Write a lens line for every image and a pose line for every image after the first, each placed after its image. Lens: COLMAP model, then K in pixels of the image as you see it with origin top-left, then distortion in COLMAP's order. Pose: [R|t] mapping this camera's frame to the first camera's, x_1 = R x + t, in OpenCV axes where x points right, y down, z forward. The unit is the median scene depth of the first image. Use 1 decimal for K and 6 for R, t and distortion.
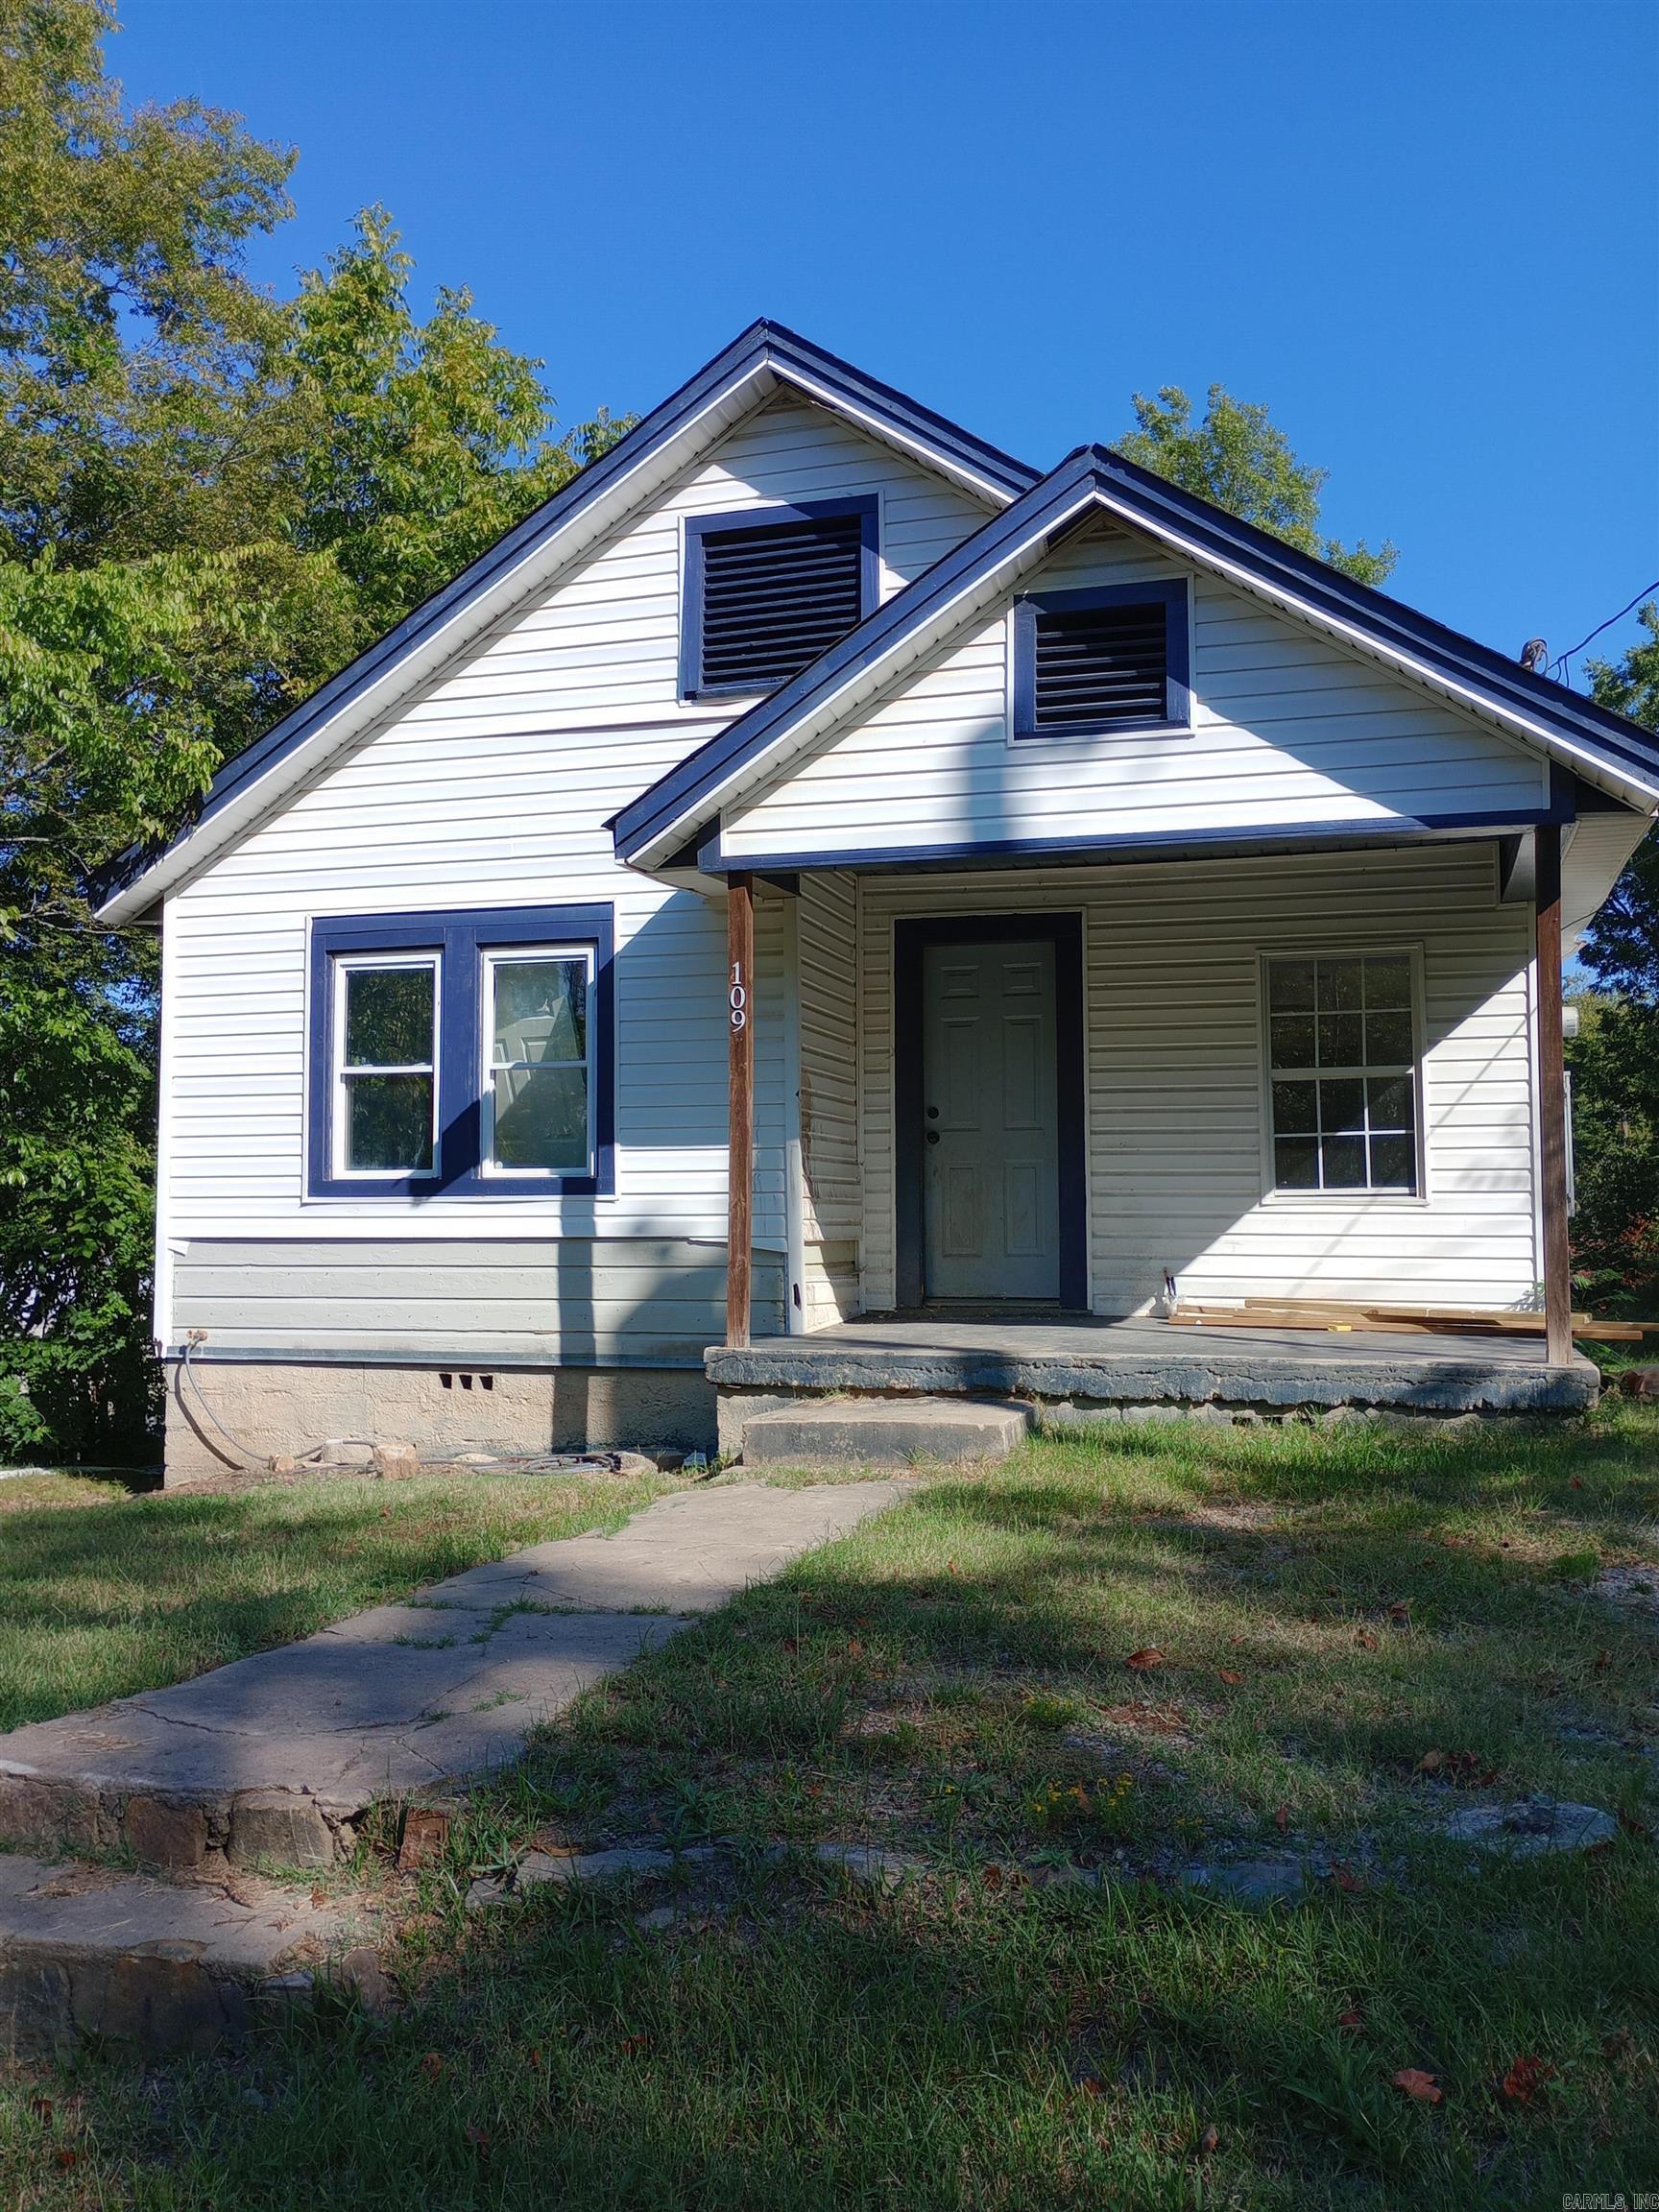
lens RADIAL K [[1807.9, 0, 829.5], [0, 1807.9, 1106.0], [0, 0, 1]] dist [0.132580, -0.199742]
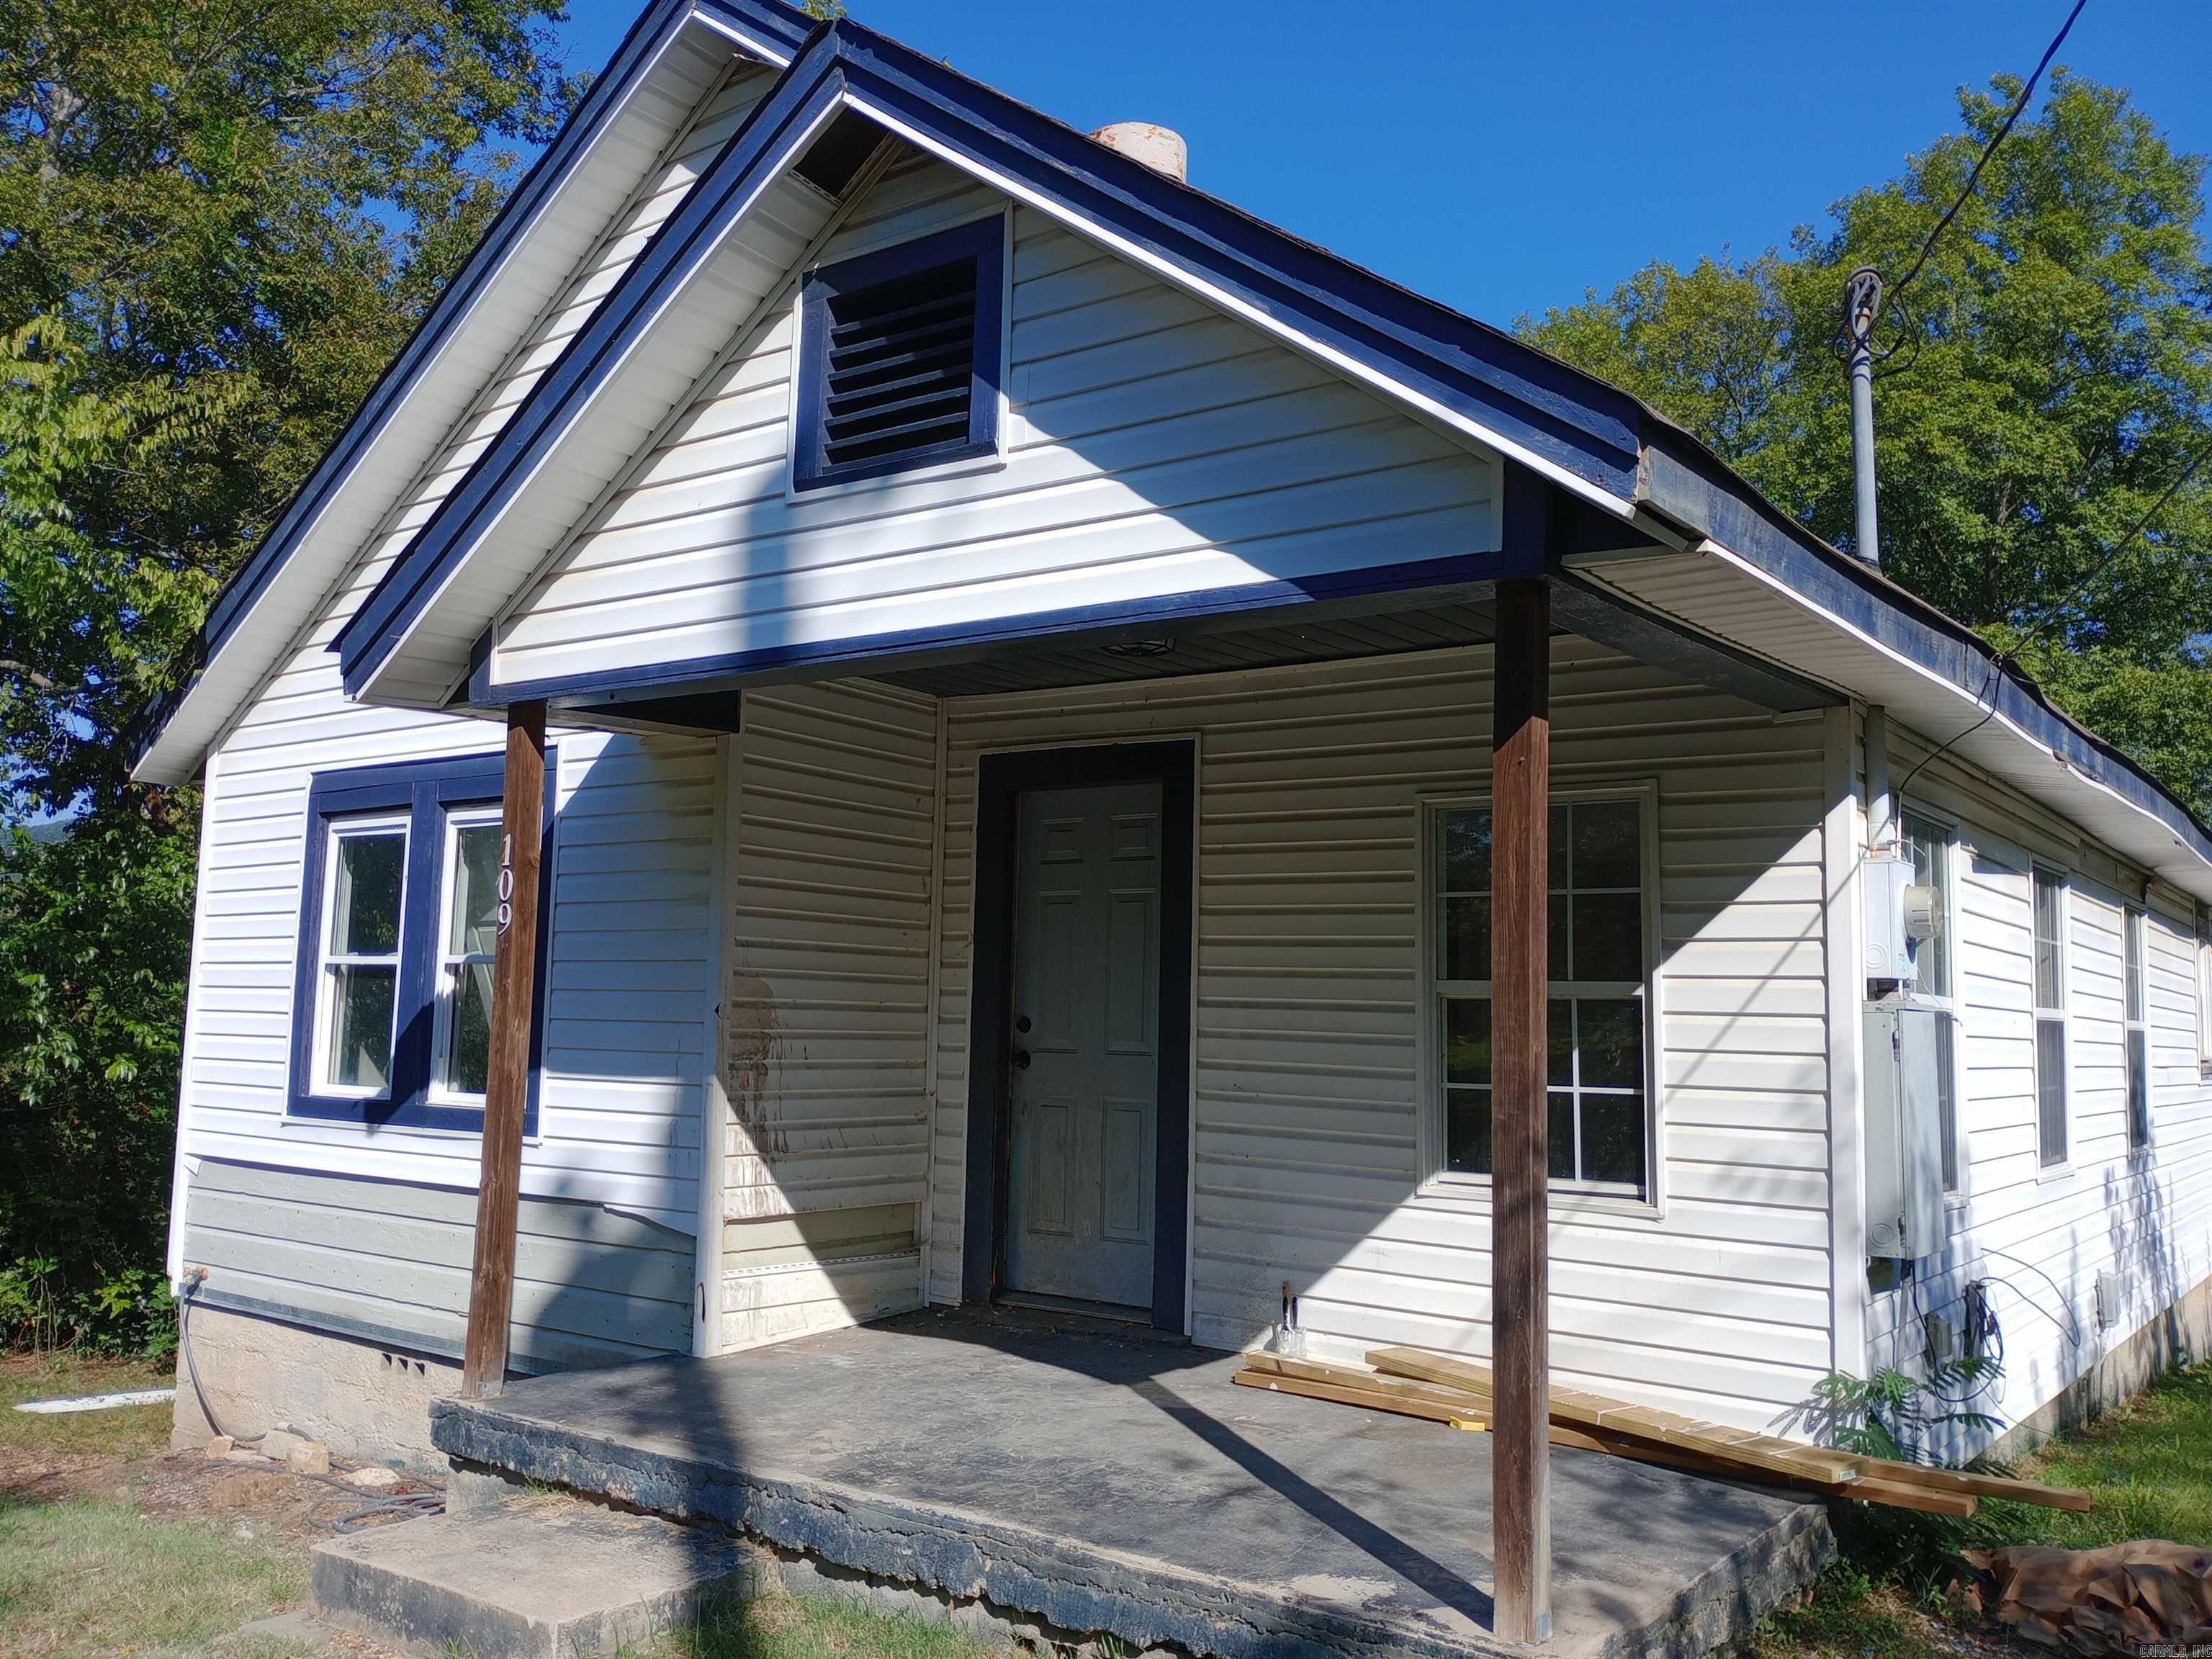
lens RADIAL K [[1807.9, 0, 1106.0], [0, 1807.9, 829.5], [0, 0, 1]] dist [0.132580, -0.199742]
pose [[0.937349, -0.010984, -0.348219, 0.362951], [-0.005084, 0.998965, -0.045197, -0.044356], [0.348355, 0.044135, 0.936323, 0.367933]]
